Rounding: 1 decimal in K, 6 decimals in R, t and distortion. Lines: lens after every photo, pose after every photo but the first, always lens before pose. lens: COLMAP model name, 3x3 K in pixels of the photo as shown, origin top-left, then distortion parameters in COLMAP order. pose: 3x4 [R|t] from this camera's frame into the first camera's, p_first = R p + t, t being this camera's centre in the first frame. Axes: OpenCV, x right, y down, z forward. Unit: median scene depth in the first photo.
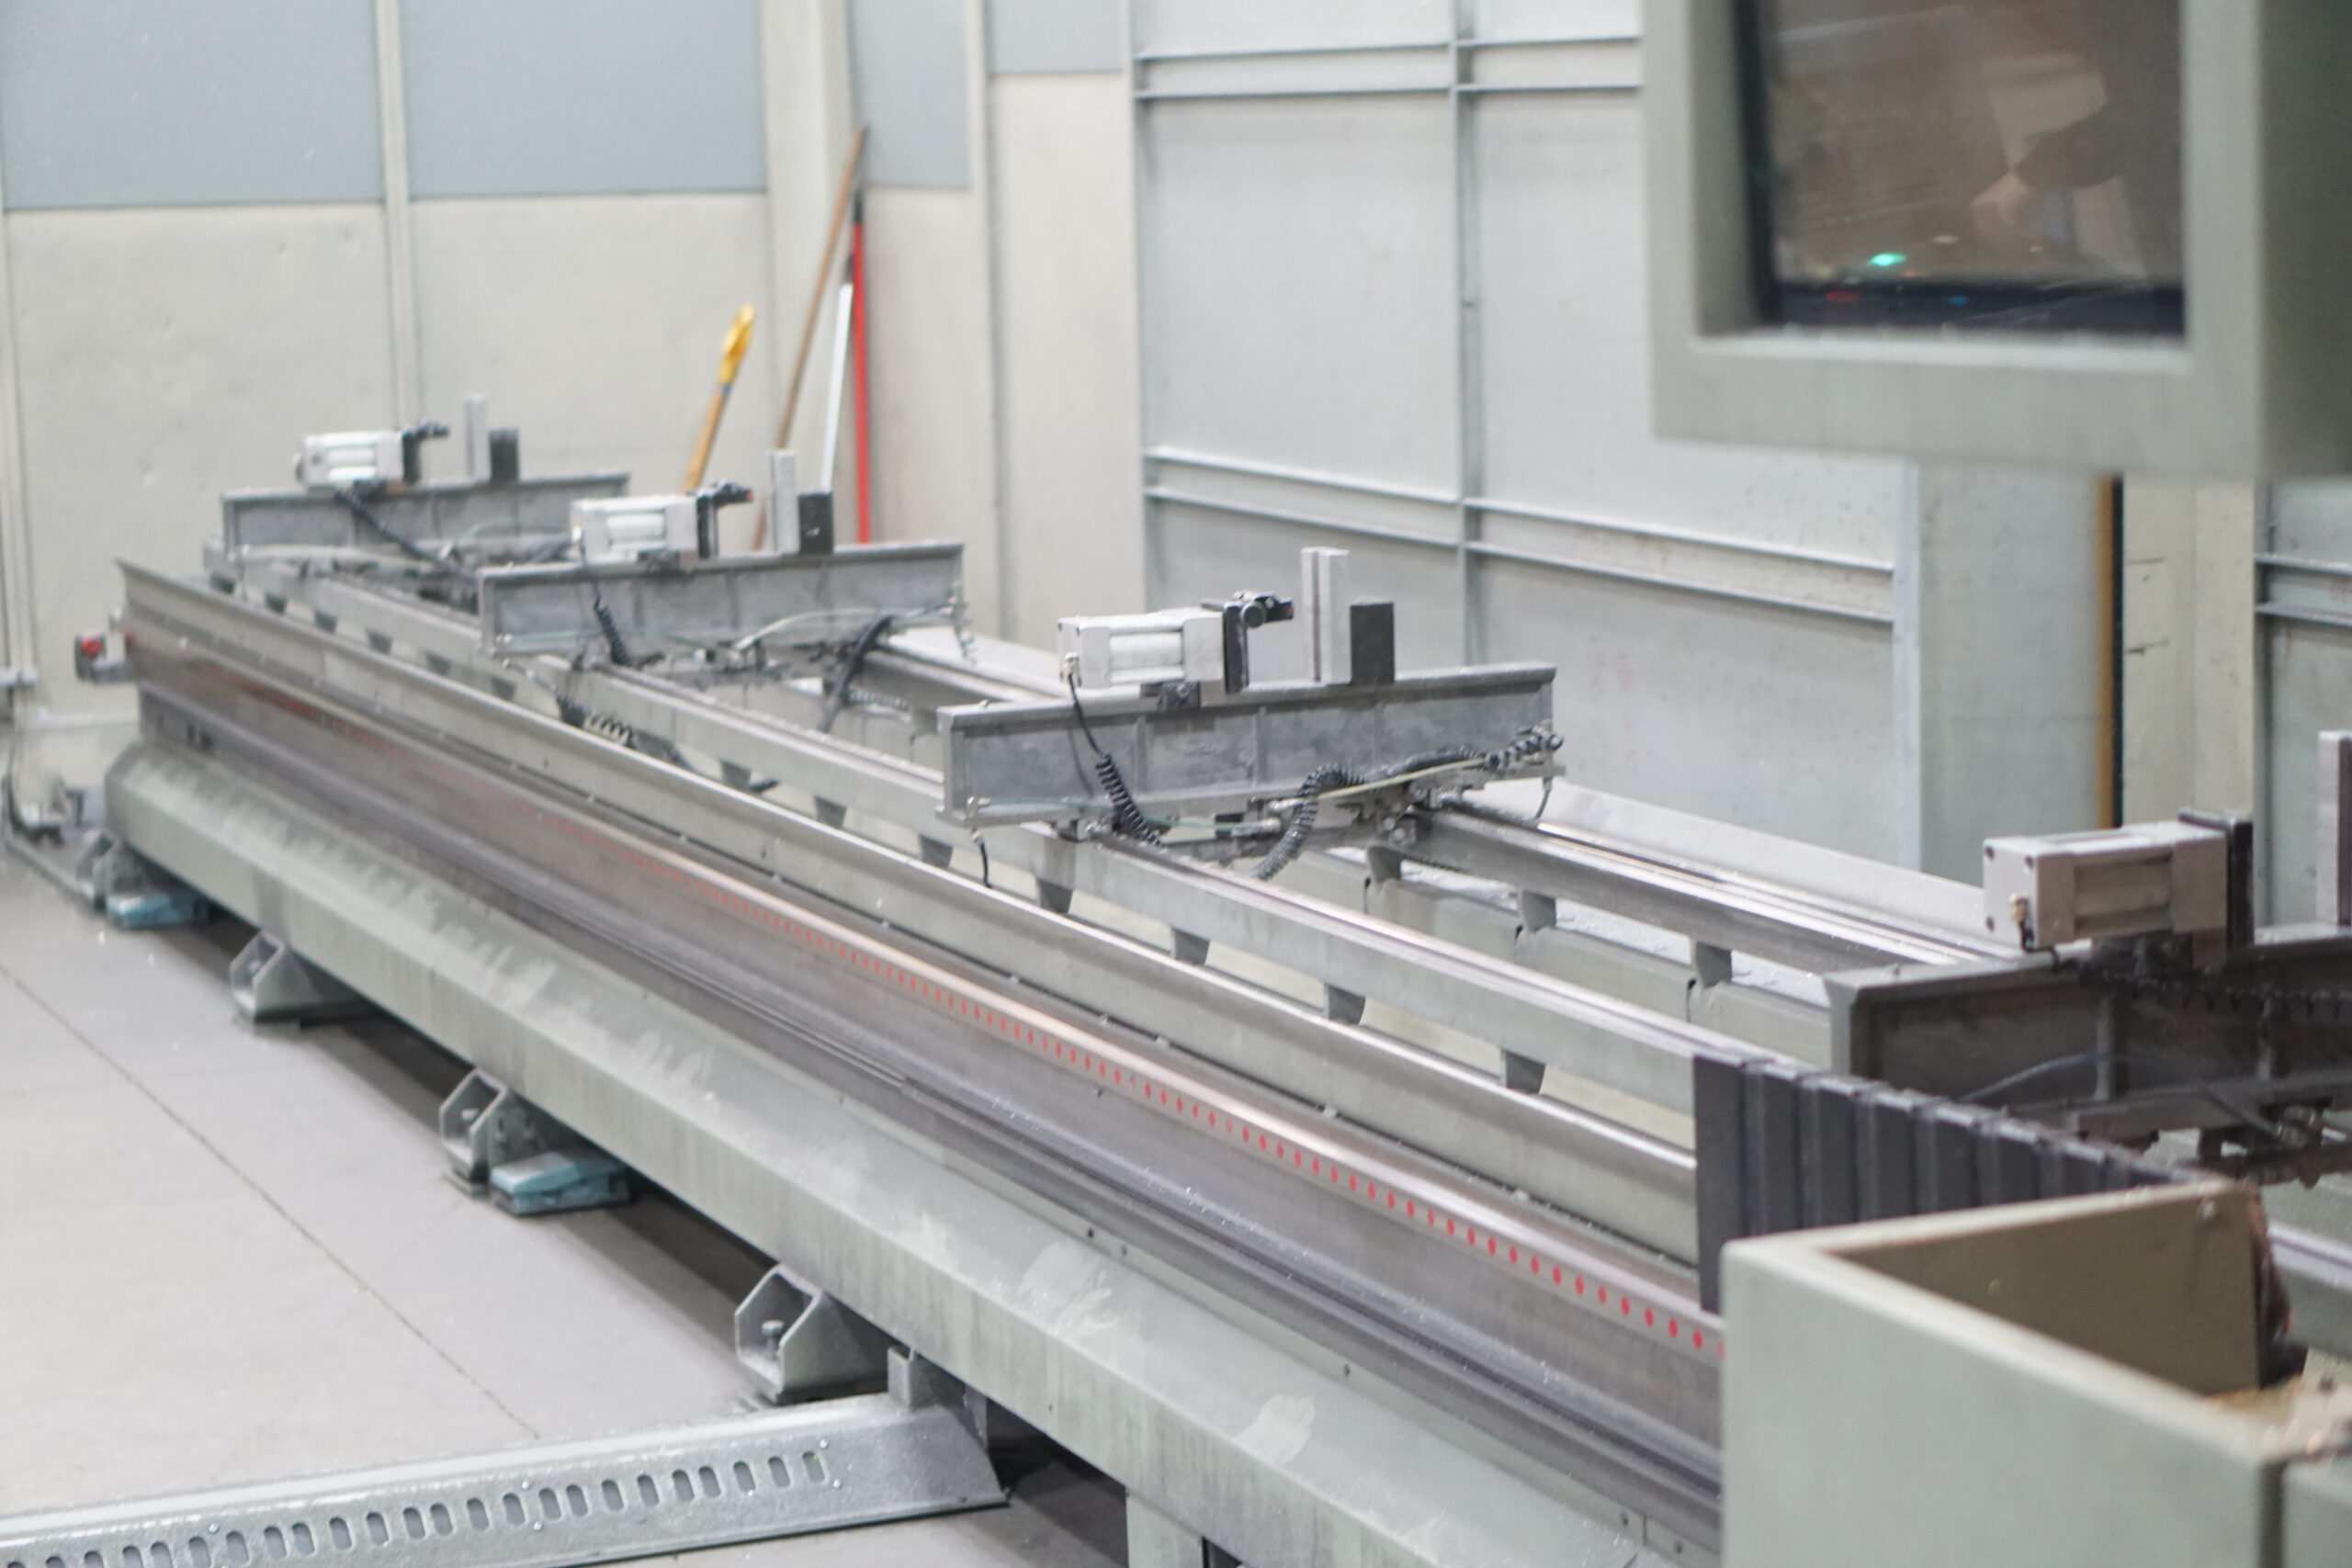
lens RADIAL K [[5058.6, 0, 1176.1], [0, 5058.6, 782.1], [0, 0, 1]] dist [0.004590, 0.000000]
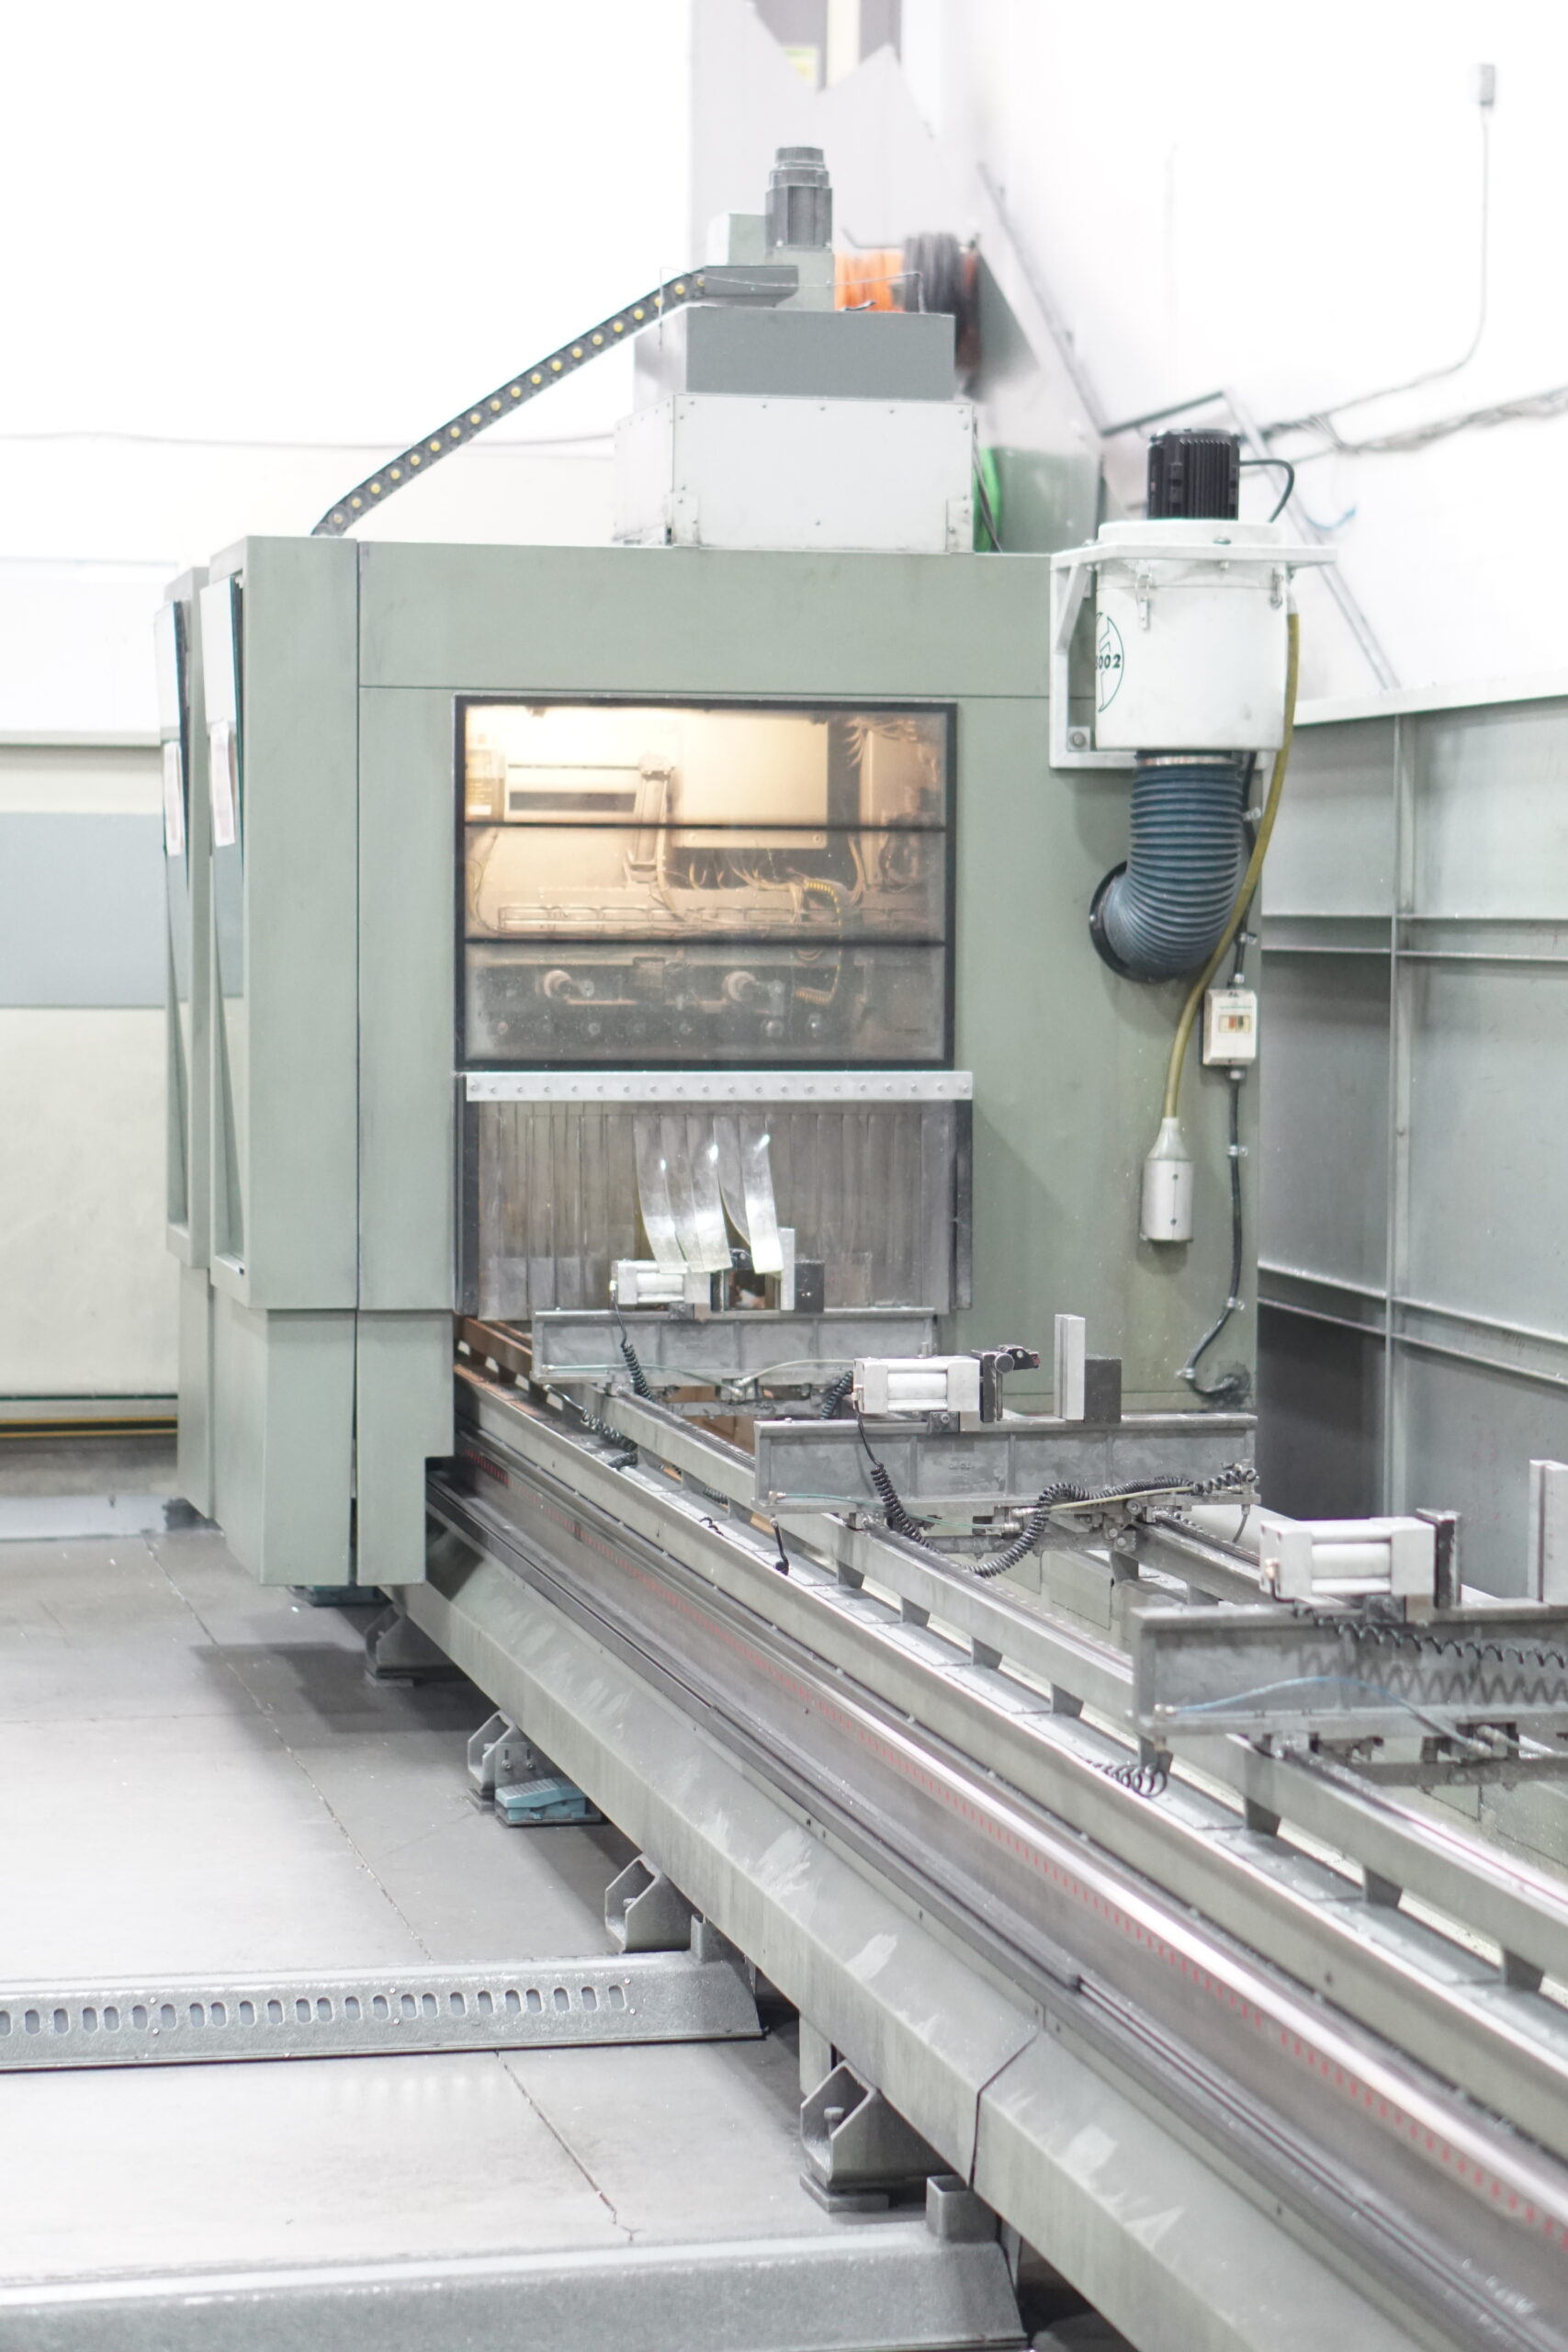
lens RADIAL K [[5058.6, 0, 784.1], [0, 5058.6, 1177.6], [0, 0, 1]] dist [0.004590, 0.000000]
pose [[0.982468, 0.043192, -0.181361, 0.191905], [-0.057731, 0.995460, -0.075671, 0.020844], [0.177270, 0.084815, 0.980501, -0.278534]]
